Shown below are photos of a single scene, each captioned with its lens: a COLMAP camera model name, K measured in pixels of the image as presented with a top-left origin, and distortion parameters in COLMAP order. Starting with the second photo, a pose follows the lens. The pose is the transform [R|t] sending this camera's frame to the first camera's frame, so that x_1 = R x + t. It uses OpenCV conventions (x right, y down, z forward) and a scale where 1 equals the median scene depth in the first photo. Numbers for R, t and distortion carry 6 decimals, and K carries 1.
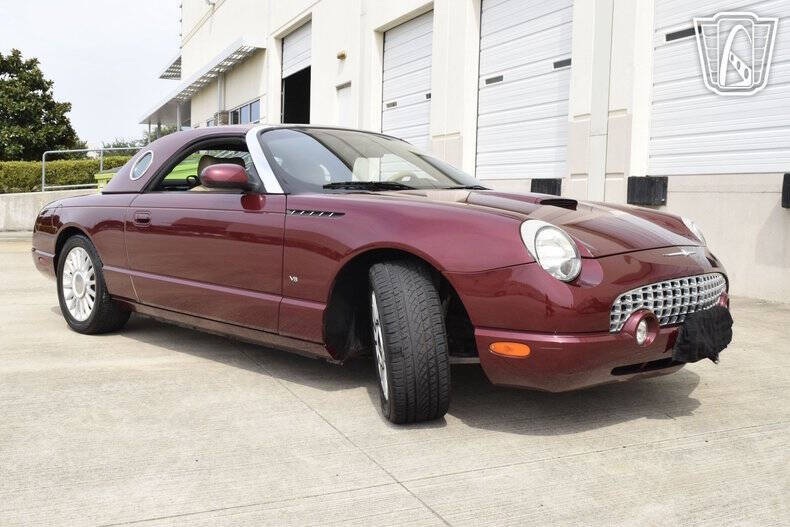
lens RADIAL K [[796.4, 0, 395.0], [0, 796.4, 263.5], [0, 0, 1]] dist [-0.018217, -0.023986]
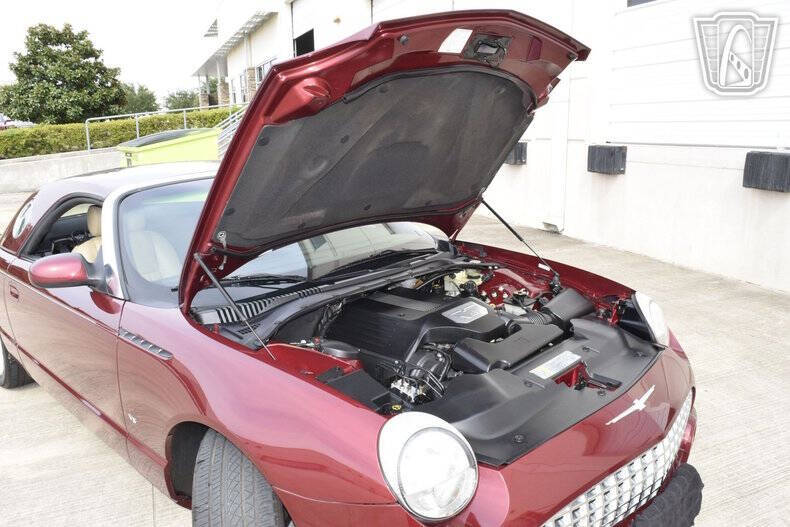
lens RADIAL K [[618.4, 0, 395.0], [0, 618.4, 263.5], [0, 0, 1]] dist [-0.015651, 0.001545]
pose [[0.998667, -0.037552, -0.035409, 0.059373], [0.042320, 0.988489, 0.145251, -0.078610], [0.029547, -0.146556, 0.988761, 0.161127]]
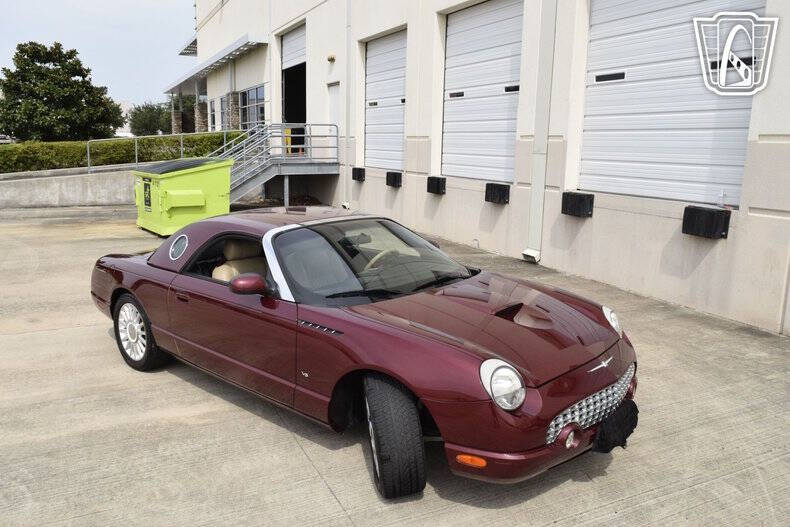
lens RADIAL K [[635.9, 0, 395.0], [0, 635.9, 263.5], [0, 0, 1]] dist [-0.012580, -0.003314]
pose [[0.999510, -0.011189, 0.029245, -0.003278], [0.007886, 0.993822, 0.110709, -0.102771], [-0.030303, -0.110424, 0.993422, -0.005084]]
